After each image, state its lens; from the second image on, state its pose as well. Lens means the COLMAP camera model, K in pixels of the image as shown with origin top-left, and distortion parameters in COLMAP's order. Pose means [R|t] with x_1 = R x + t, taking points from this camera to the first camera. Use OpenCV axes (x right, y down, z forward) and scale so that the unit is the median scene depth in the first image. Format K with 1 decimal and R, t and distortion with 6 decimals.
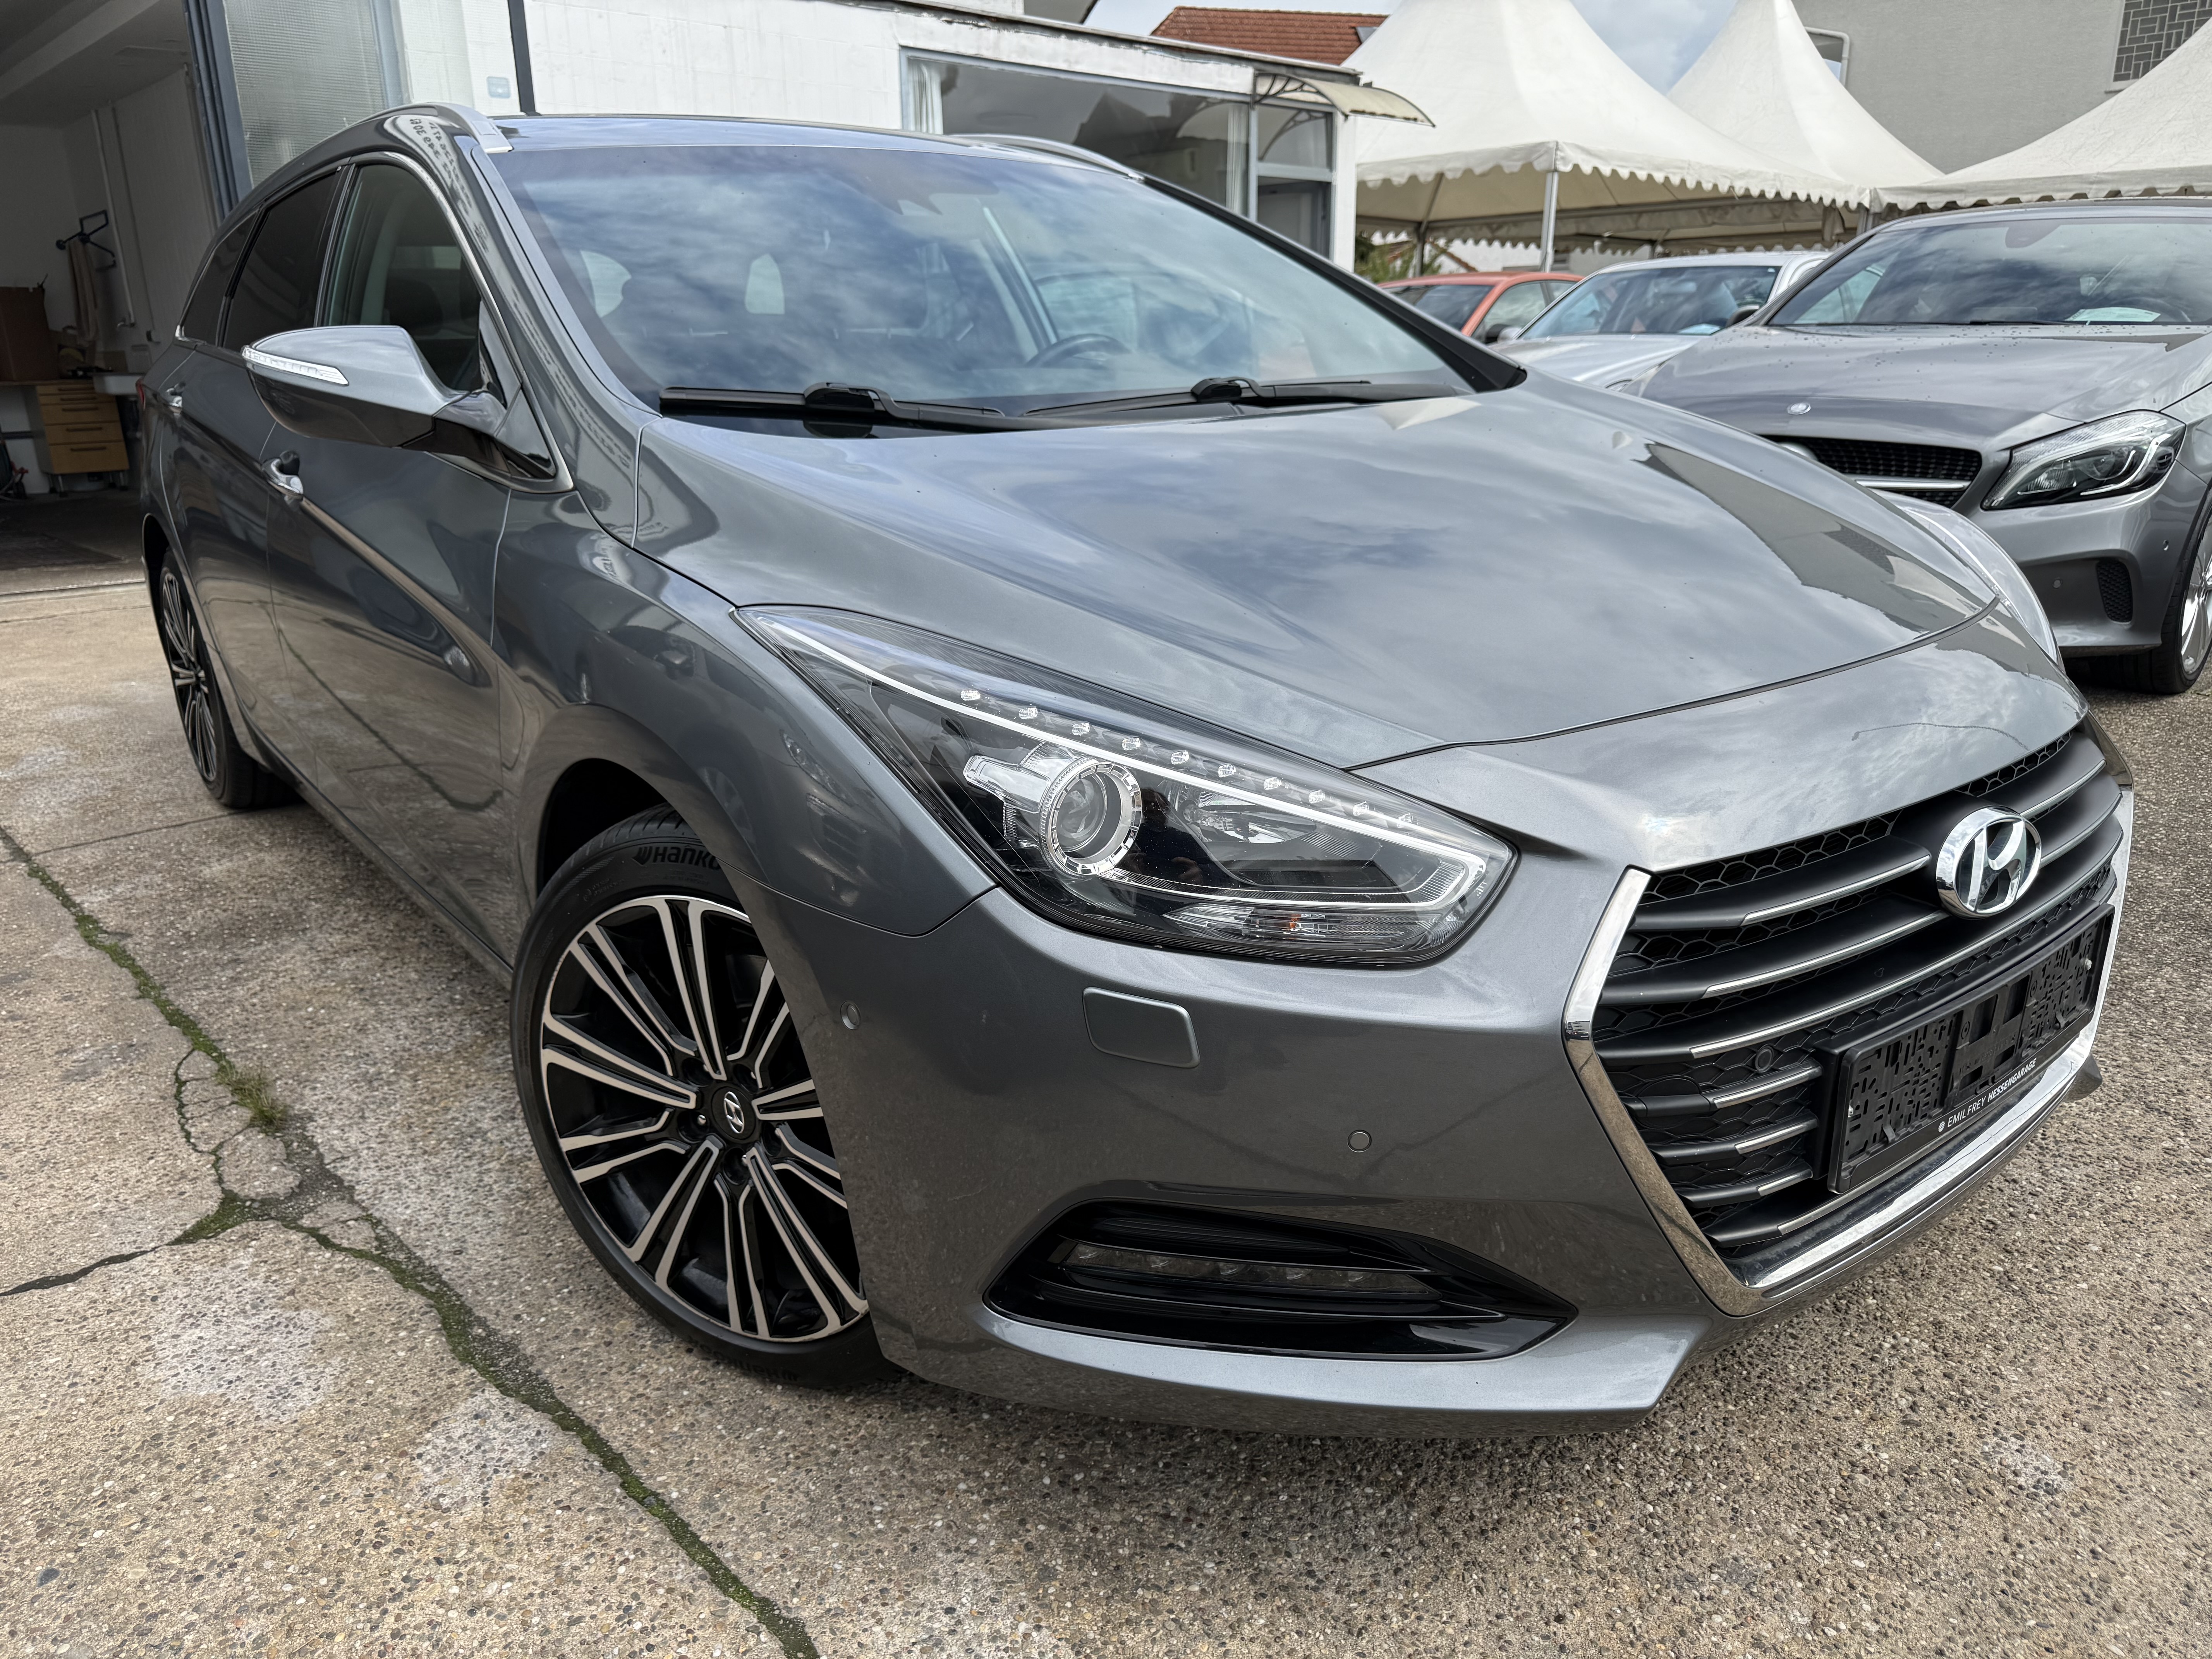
lens RADIAL K [[1577.2, 0, 1116.0], [0, 1577.2, 817.3], [0, 0, 1]] dist [0.027649, -0.032542]
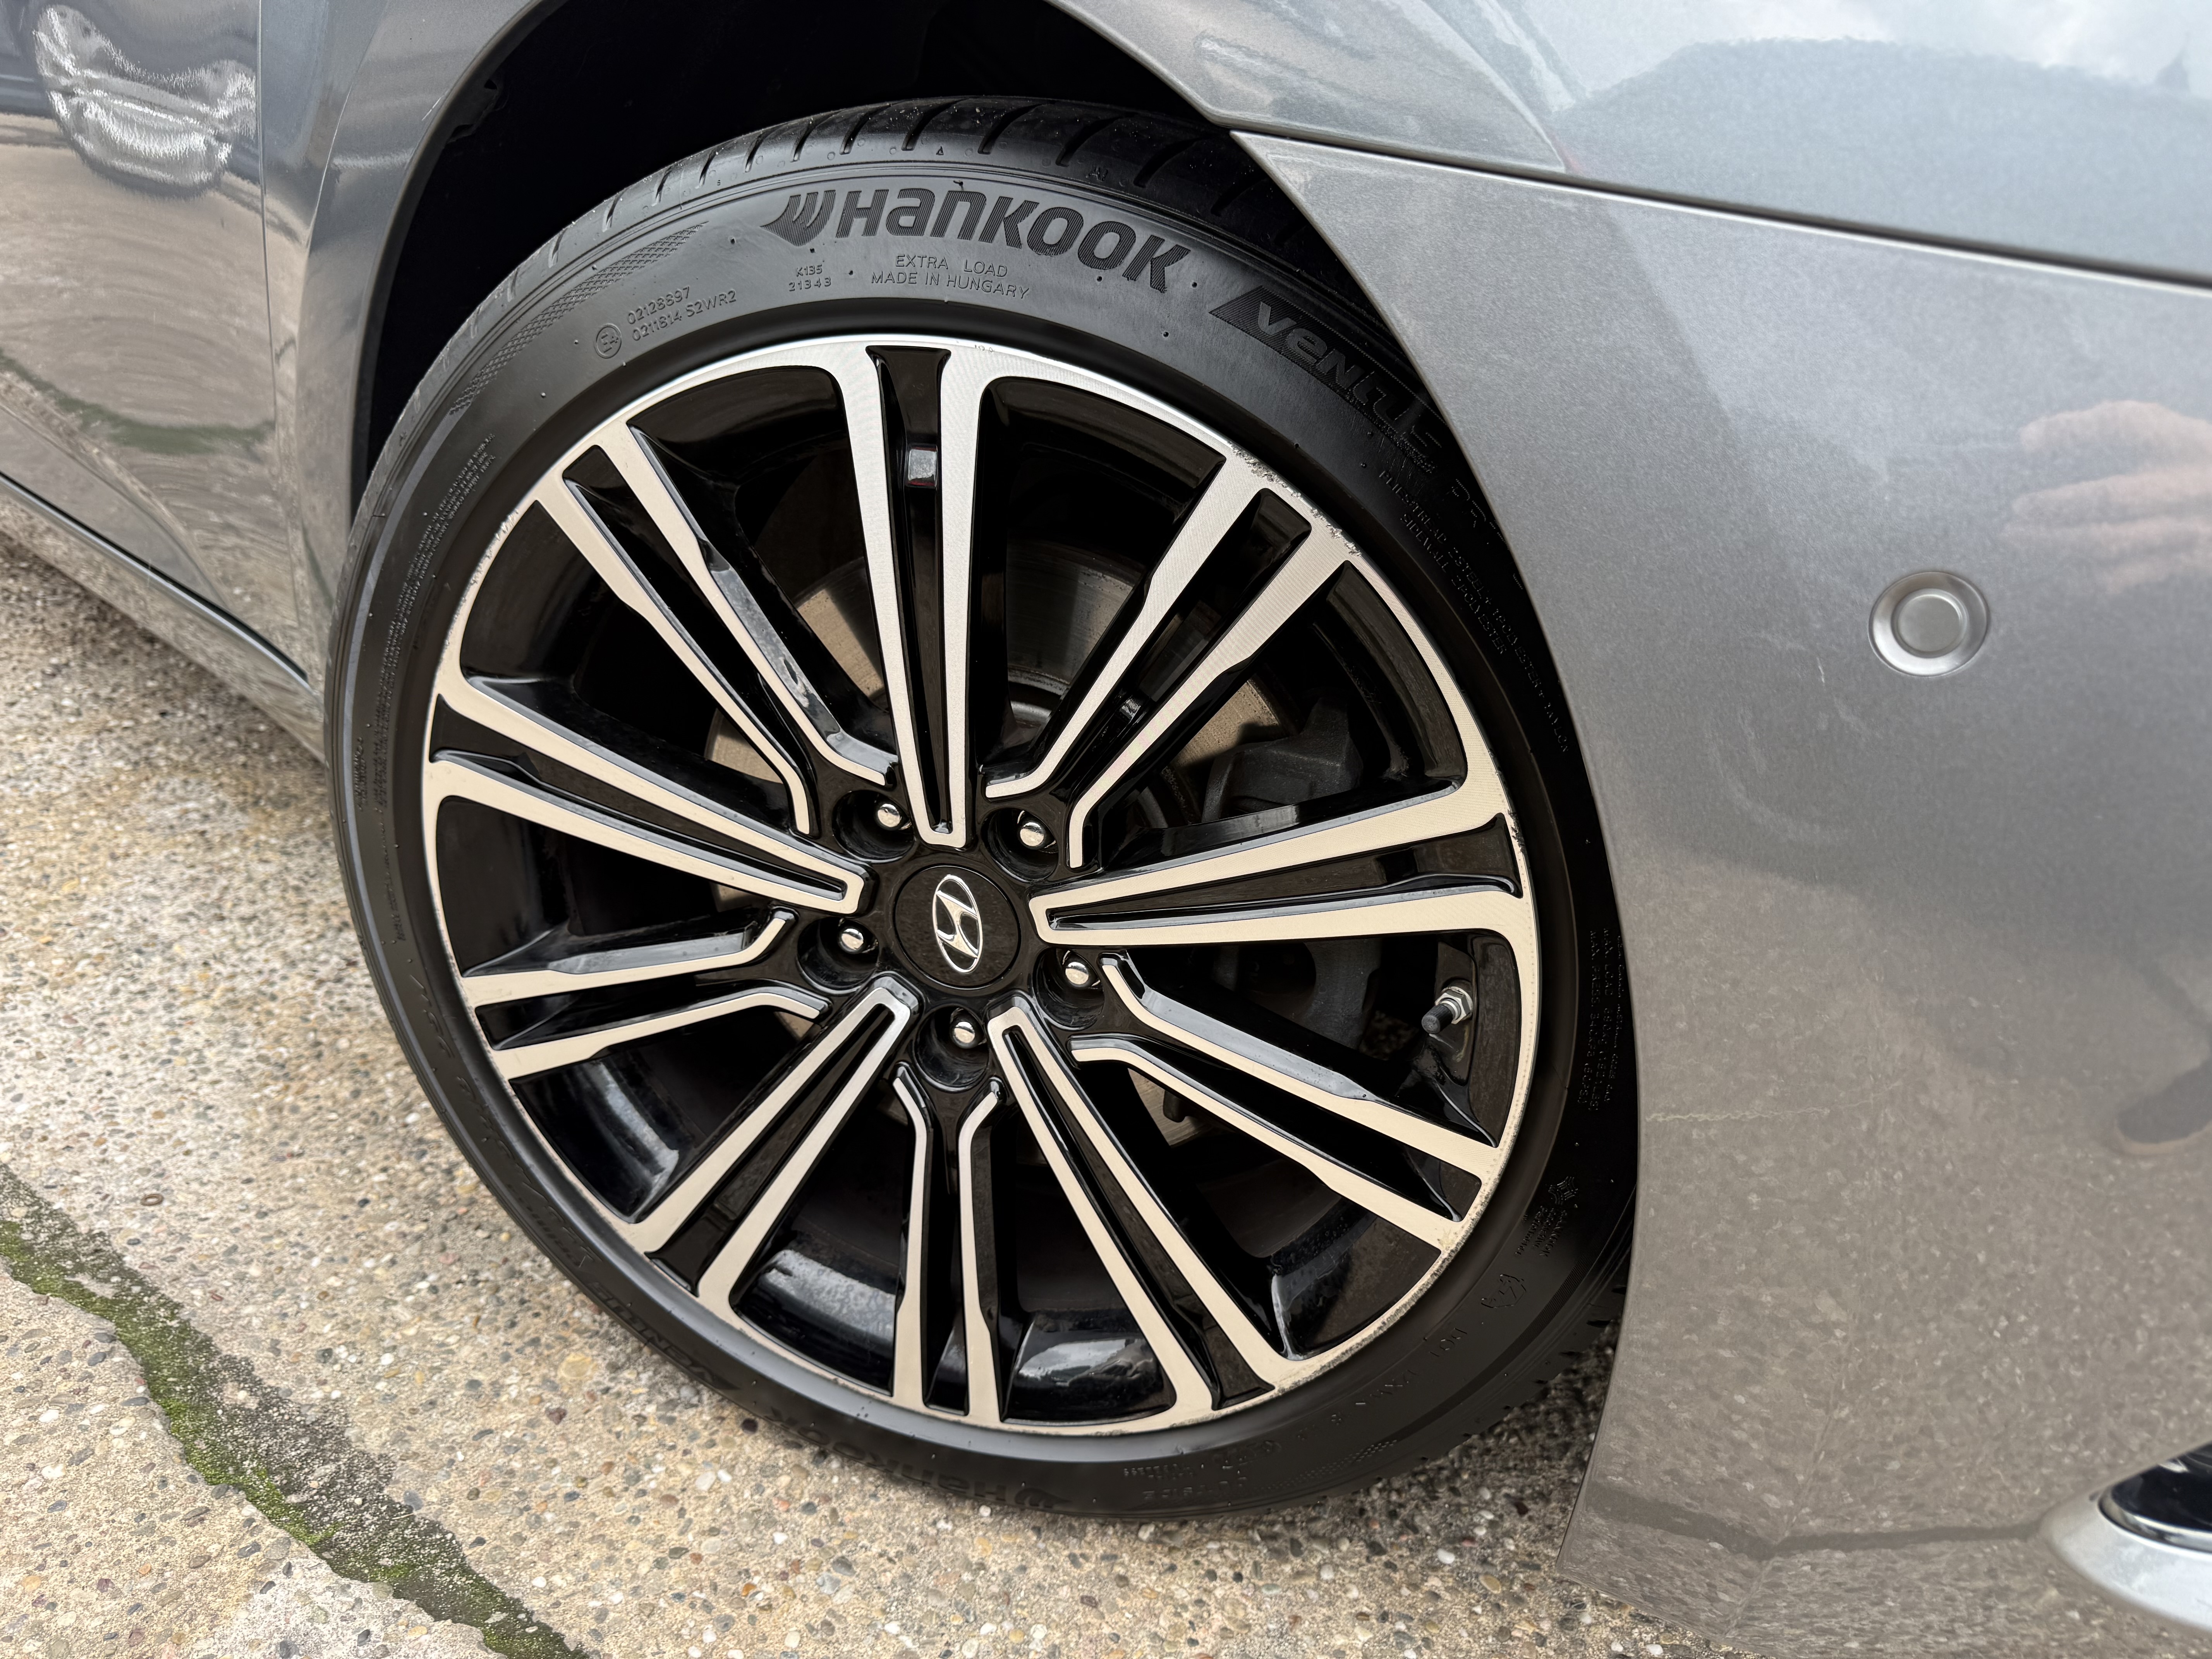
lens RADIAL K [[1577.2, 0, 1100.5], [0, 1577.2, 838.7], [0, 0, 1]] dist [0.027649, -0.032542]
pose [[0.973639, 0.026203, 0.226584, -0.285359], [-0.057035, 0.989791, 0.130618, 0.103318], [-0.220848, -0.140098, 0.965194, 0.567388]]
